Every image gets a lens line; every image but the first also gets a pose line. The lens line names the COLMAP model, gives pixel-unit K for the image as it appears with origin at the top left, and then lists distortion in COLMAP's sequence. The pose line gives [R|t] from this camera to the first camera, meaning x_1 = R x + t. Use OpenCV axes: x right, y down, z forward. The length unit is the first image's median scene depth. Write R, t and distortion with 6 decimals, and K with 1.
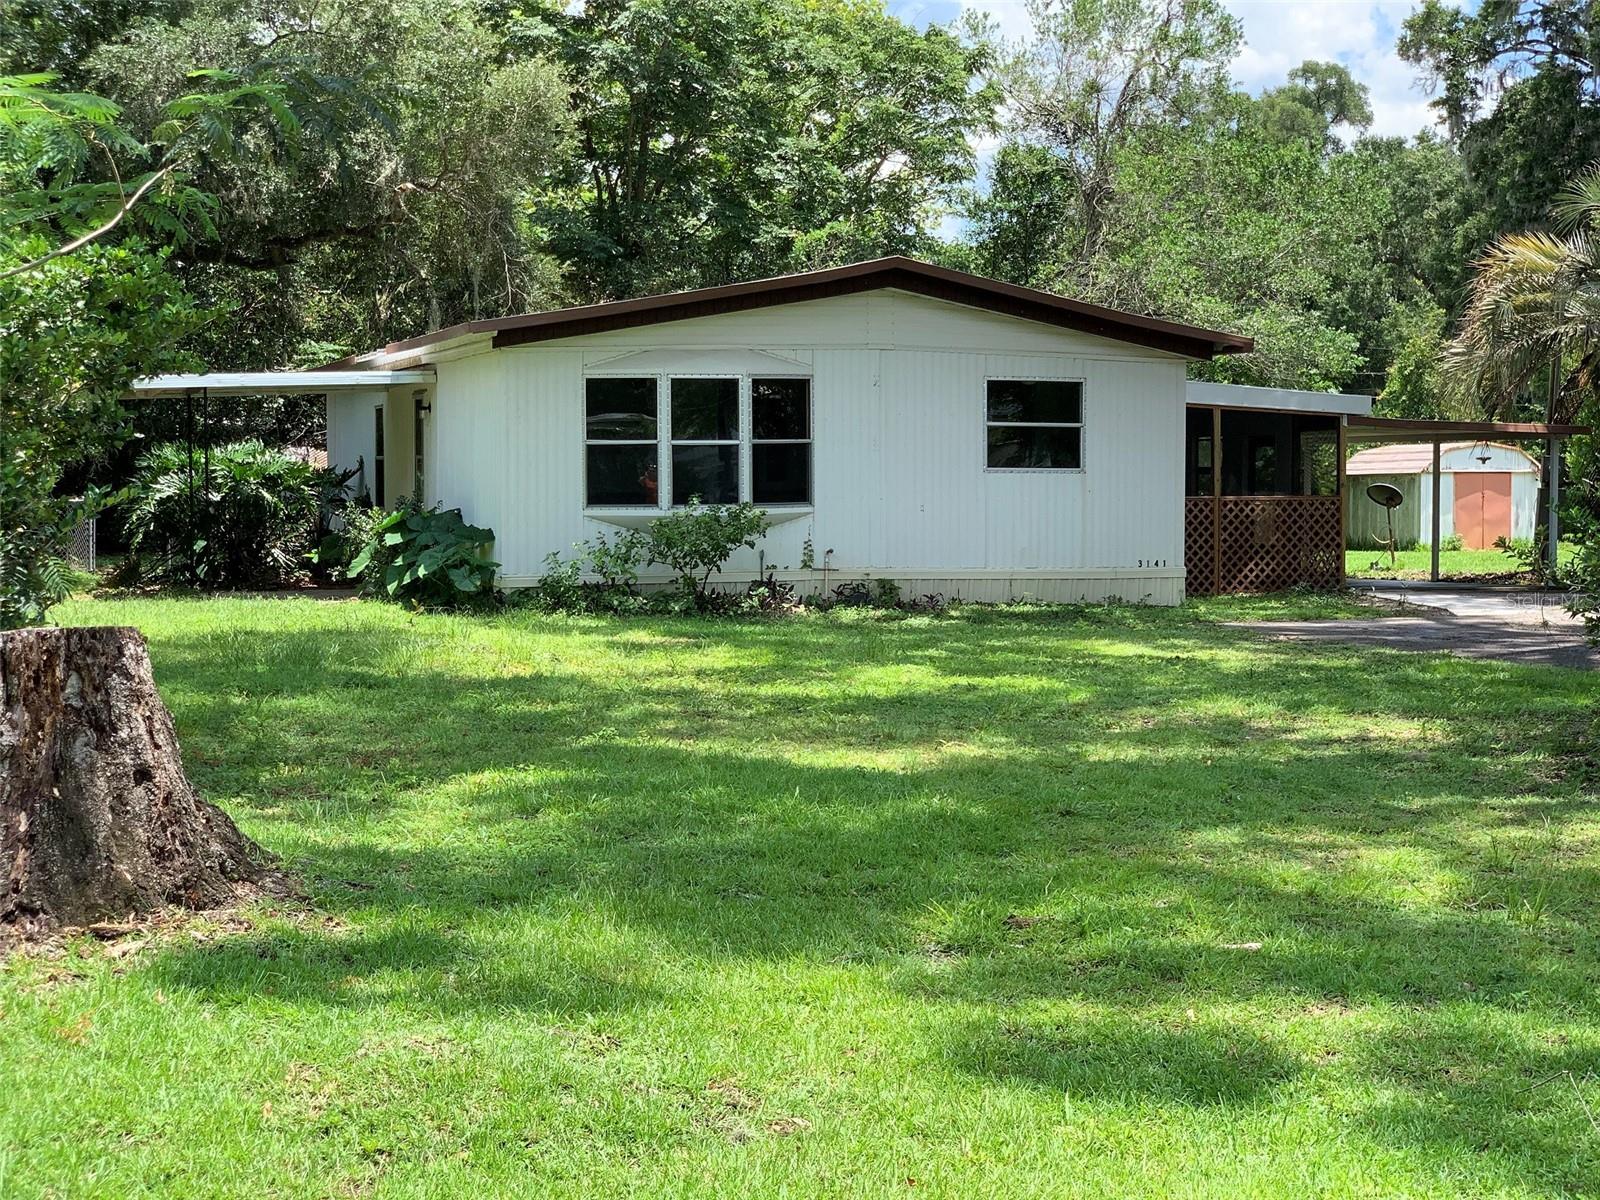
lens RADIAL K [[2501.4, 0, 800.0], [0, 2501.4, 600.0], [0, 0, 1]] dist [0.012492, 0.035562]
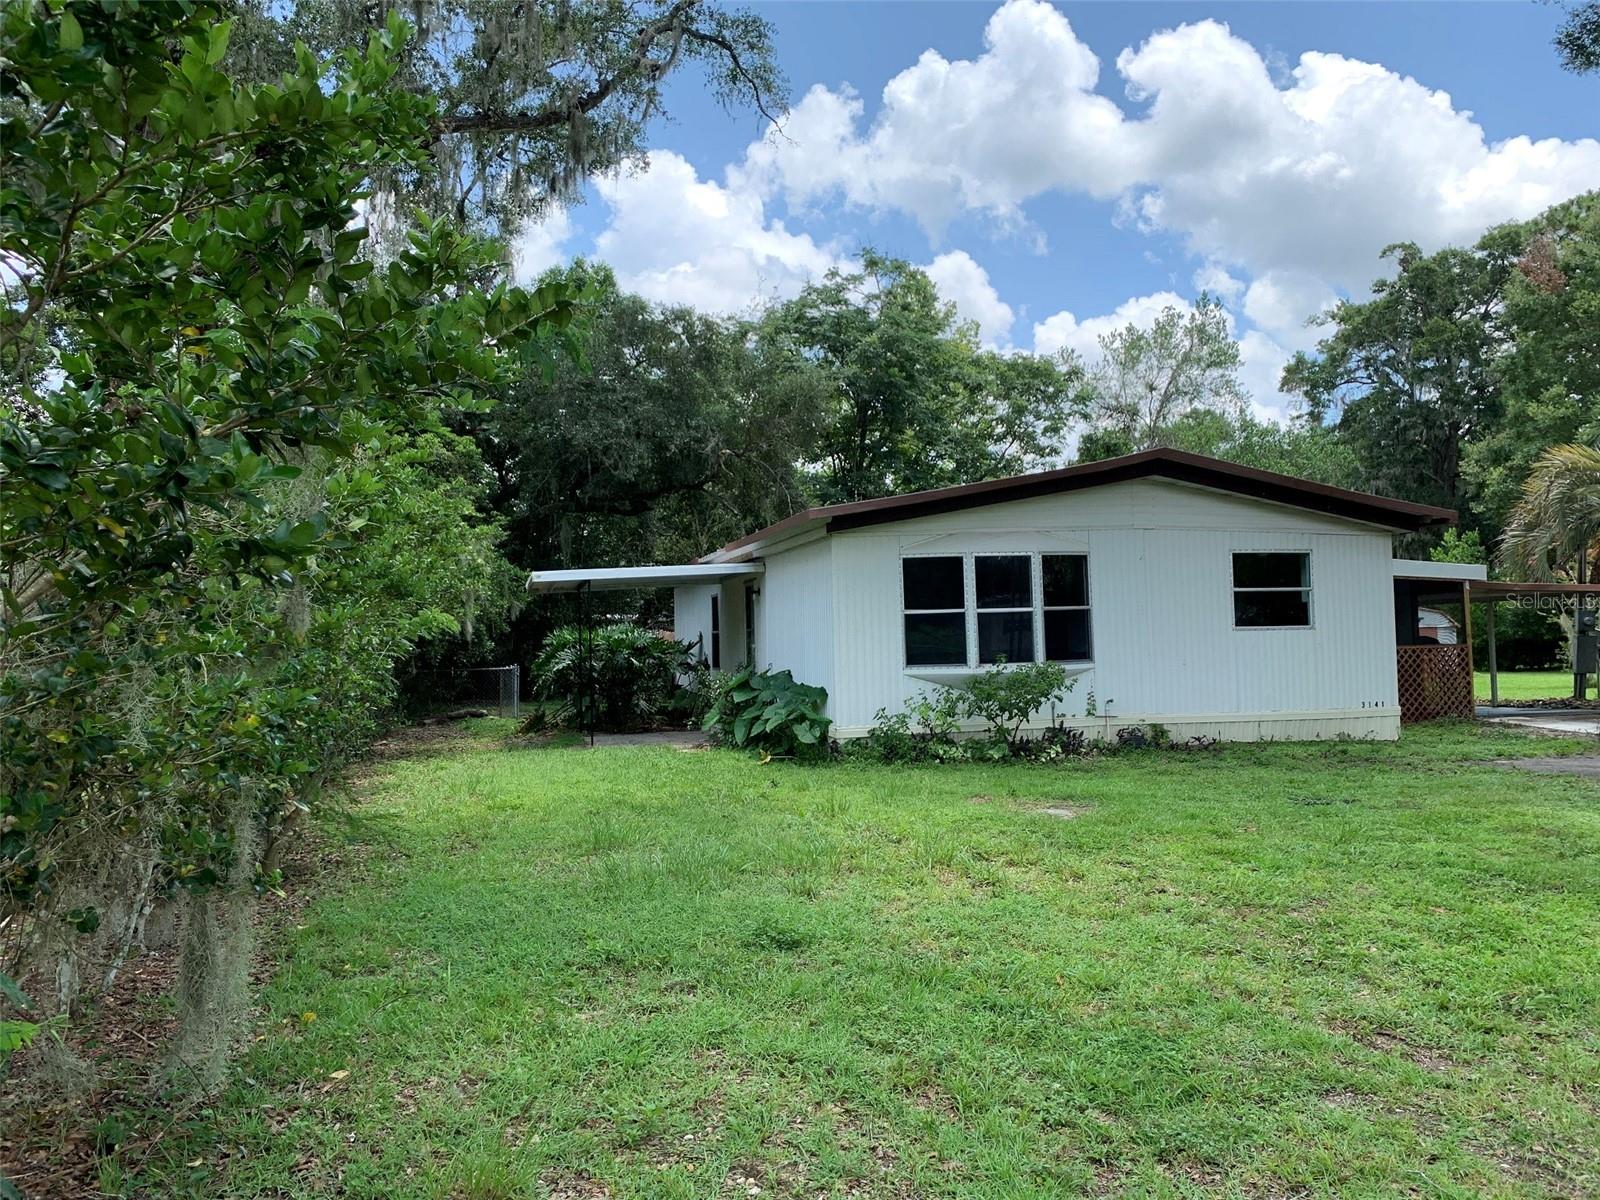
lens RADIAL K [[1249.6, 0, 804.8], [0, 1249.6, 574.9], [0, 0, 1]] dist [0.085798, -0.079619]
pose [[0.997069, -0.028515, -0.071001, -0.087548], [0.020999, 0.994309, -0.104441, -0.019542], [0.073575, 0.102644, 0.991993, 0.399217]]
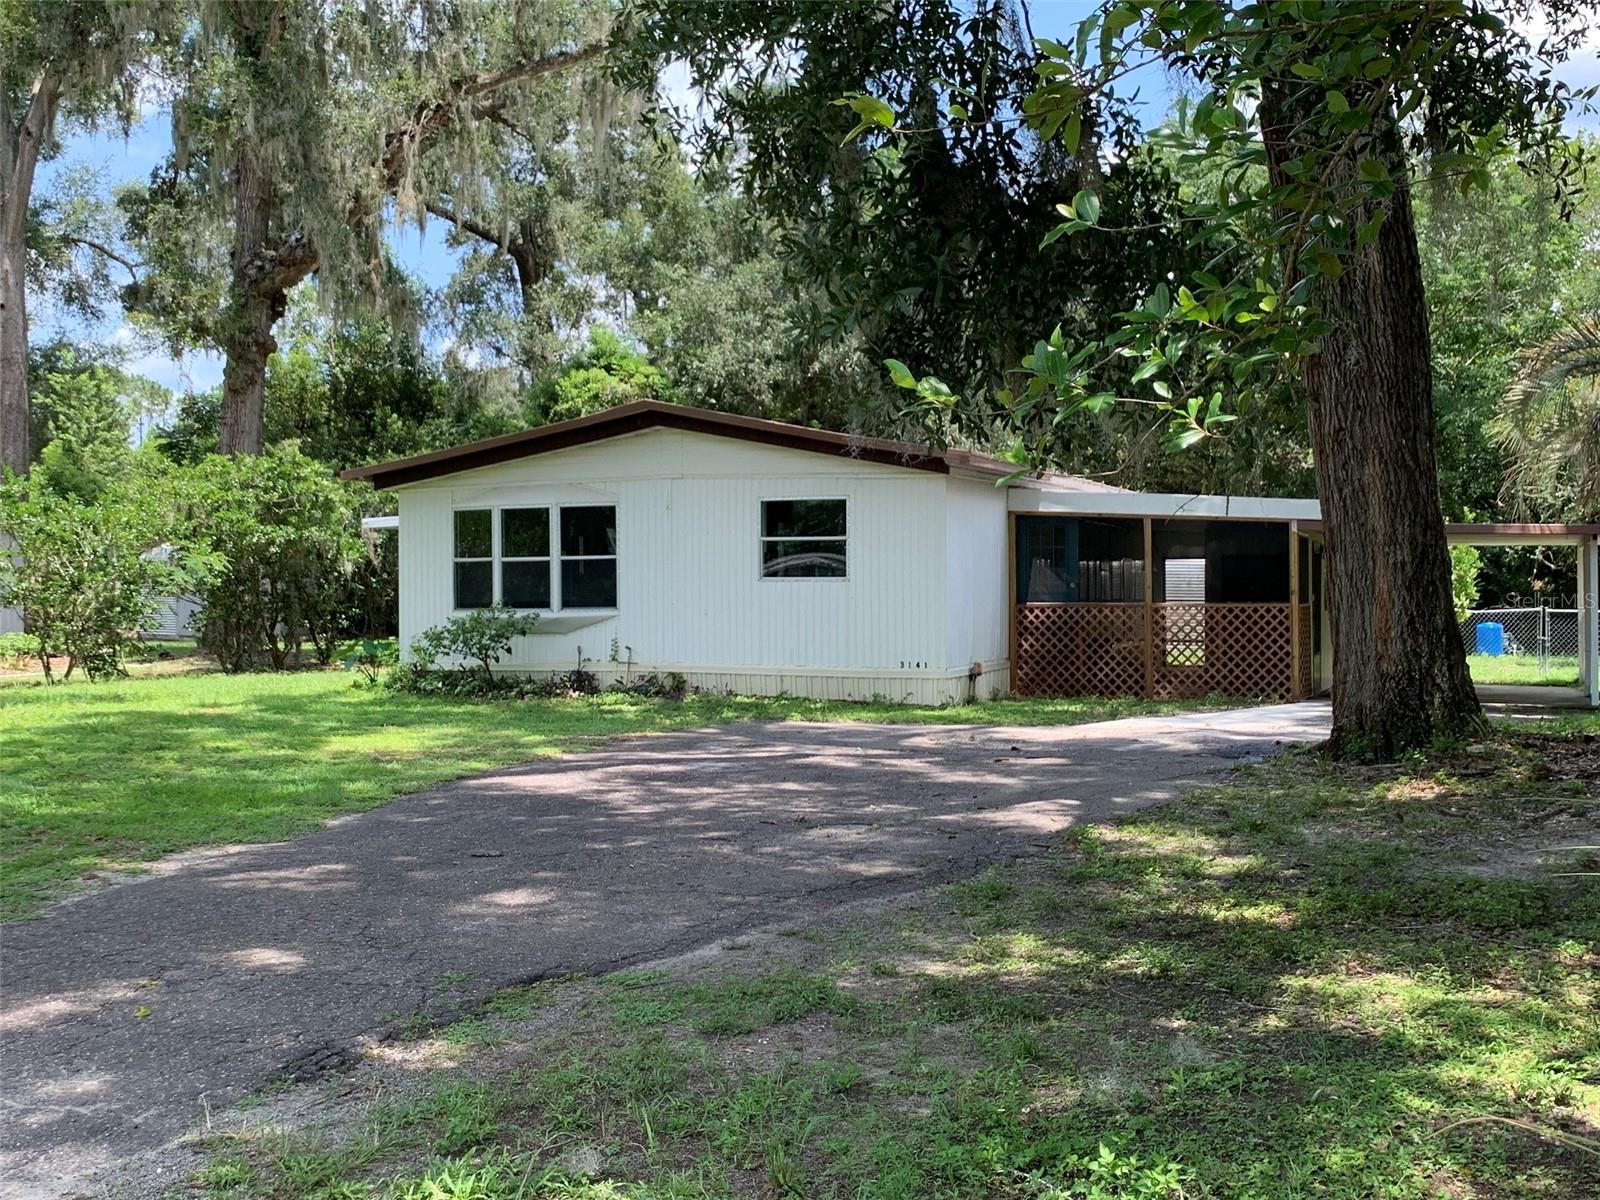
lens RADIAL K [[1803.5, 0, 795.9], [0, 1803.5, 555.6], [0, 0, 1]] dist [0.216480, -0.854985]
pose [[0.739342, -0.015382, -0.673154, 0.660128], [-0.028914, 0.998092, -0.054564, -0.018736], [0.672709, 0.059805, 0.737486, 0.412445]]
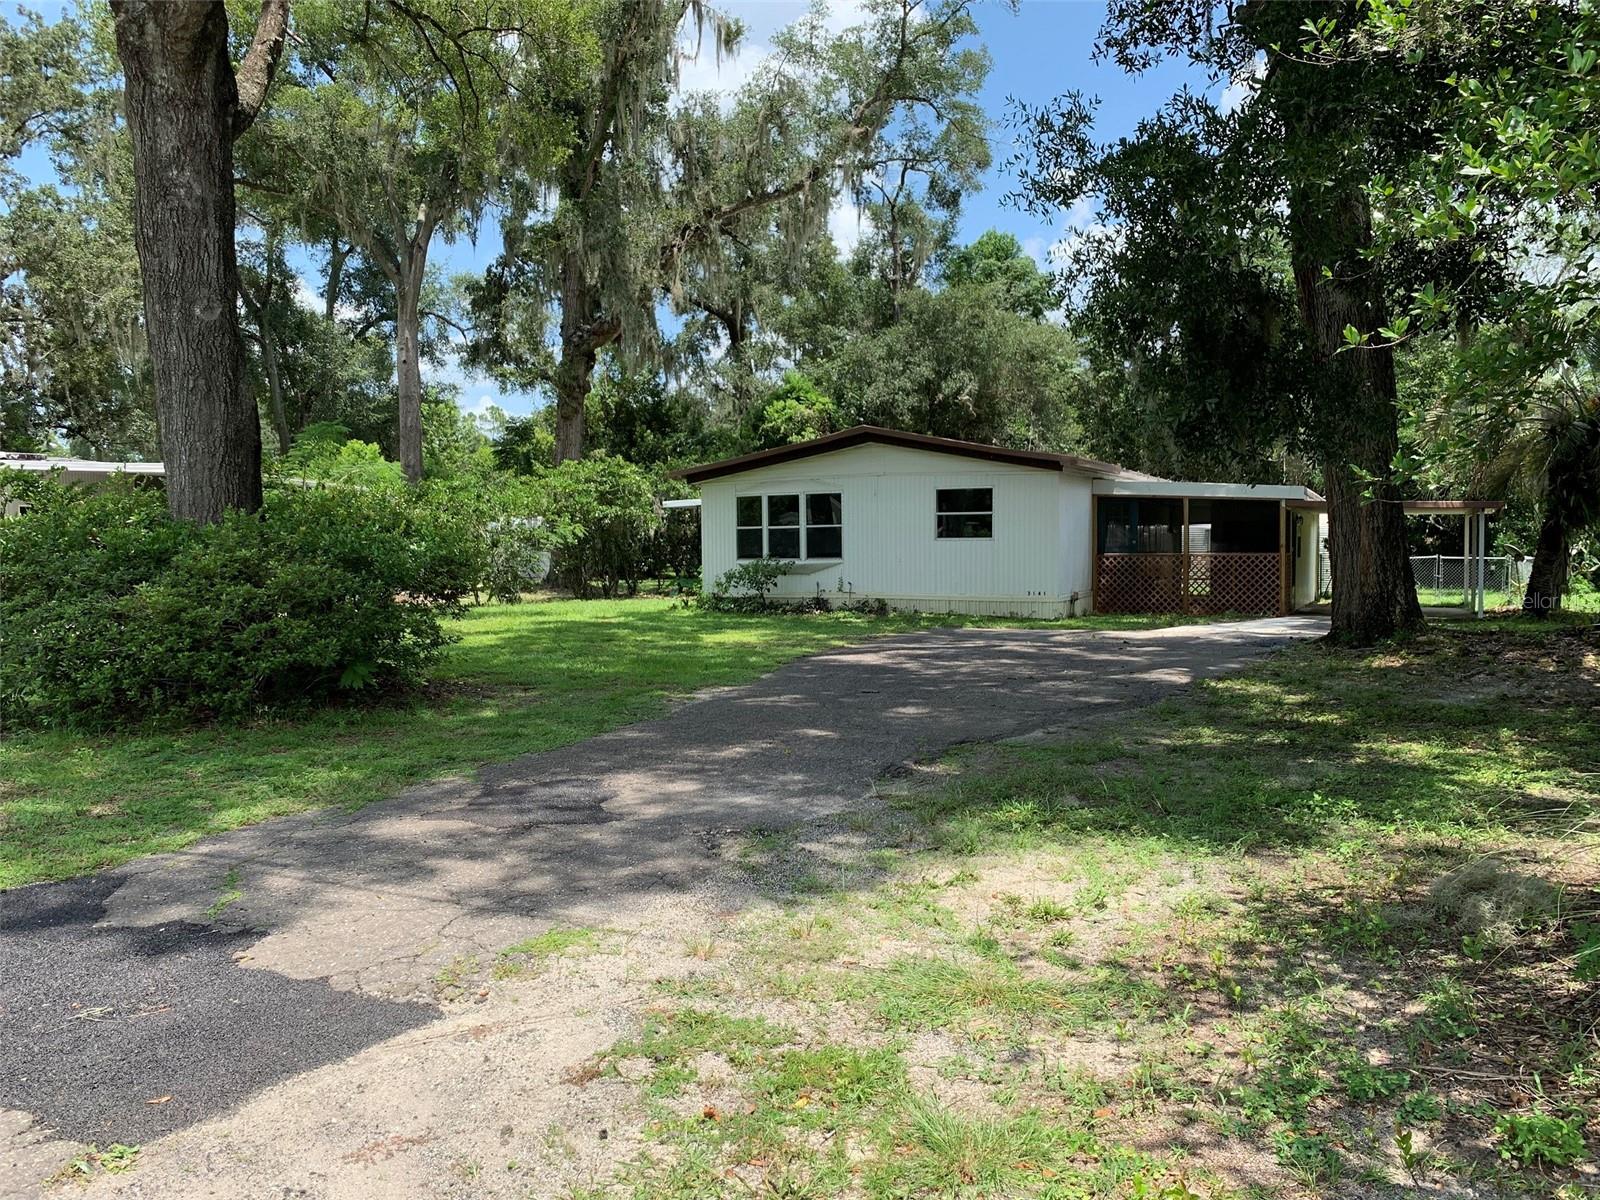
lens RADIAL K [[1263.5, 0, 800.0], [0, 1263.5, 600.0], [0, 0, 1]] dist [0.145562, -0.420820]
pose [[0.696518, 0.025526, -0.717085, 0.679904], [-0.028032, 0.999572, 0.008355, -0.013615], [0.716991, 0.014282, 0.696936, 0.302664]]
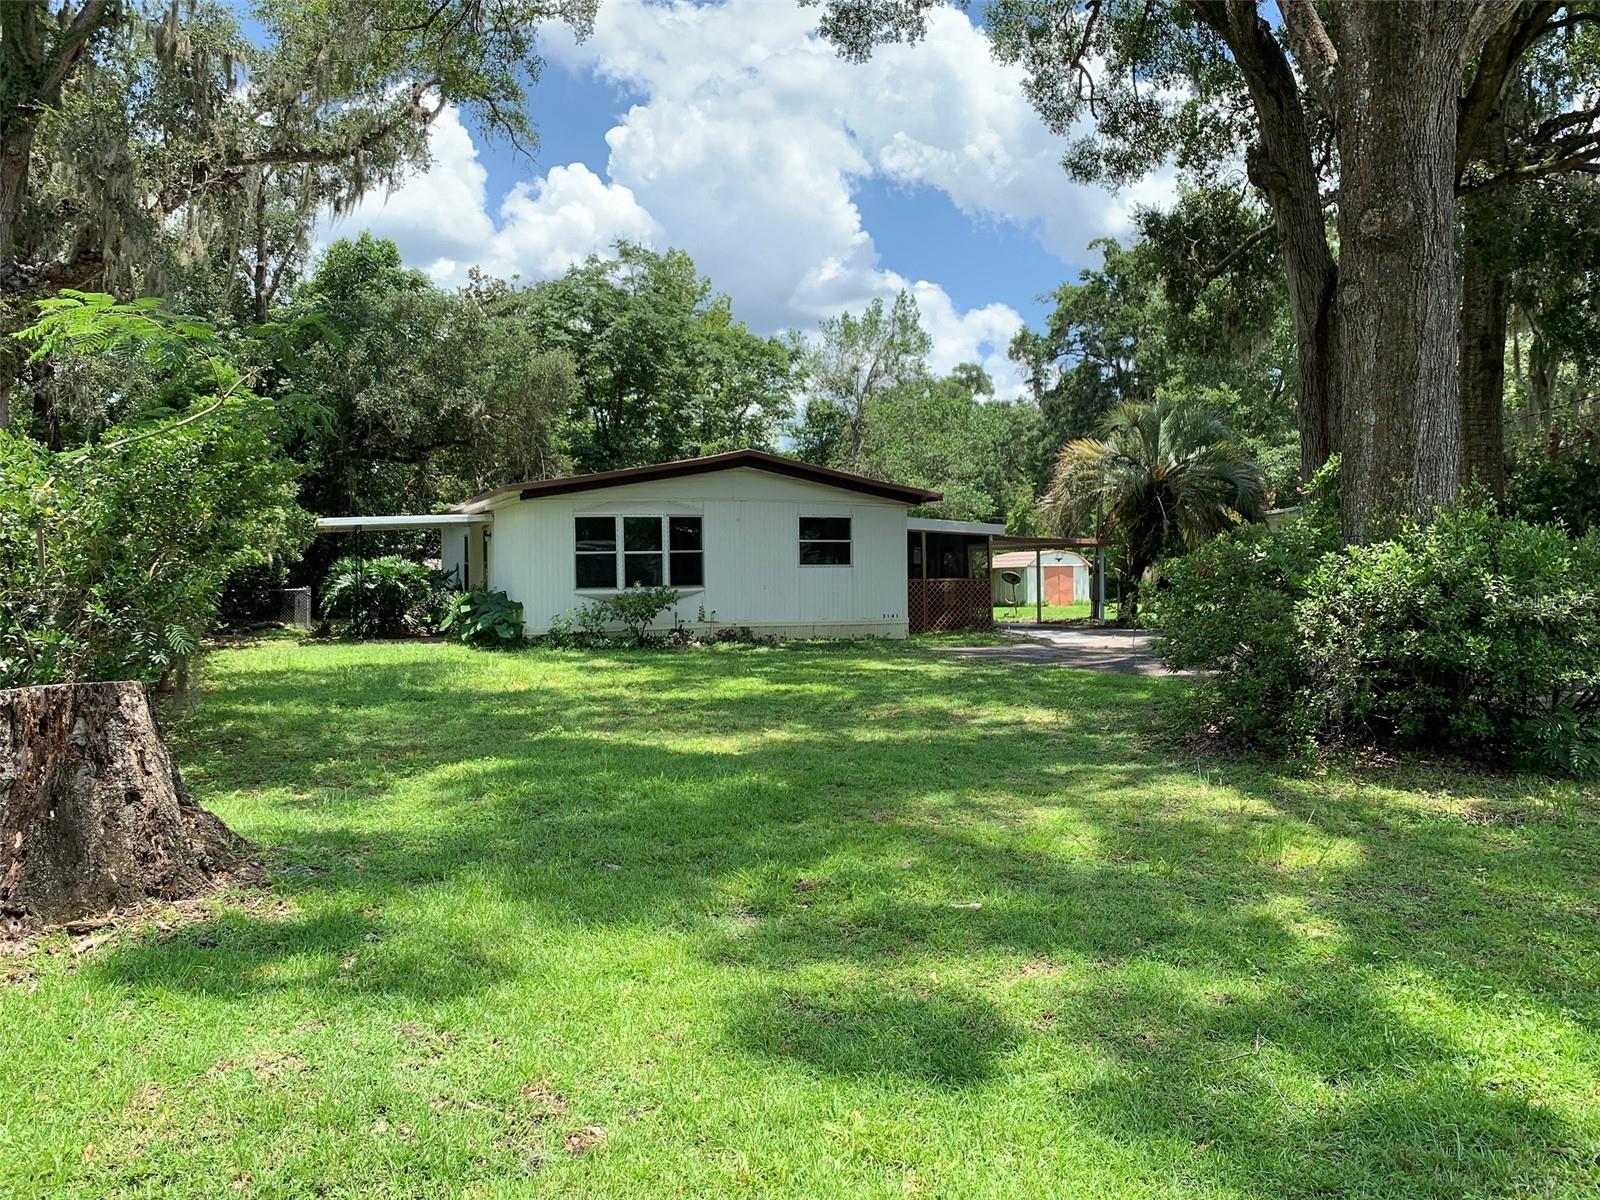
lens RADIAL K [[1249.6, 0, 804.8], [0, 1249.6, 574.9], [0, 0, 1]] dist [0.085798, -0.079619]
pose [[0.997283, -0.011357, 0.072782, 0.012102], [0.014806, 0.998784, -0.047028, -0.002714], [-0.072159, 0.047978, 0.996239, 0.093099]]
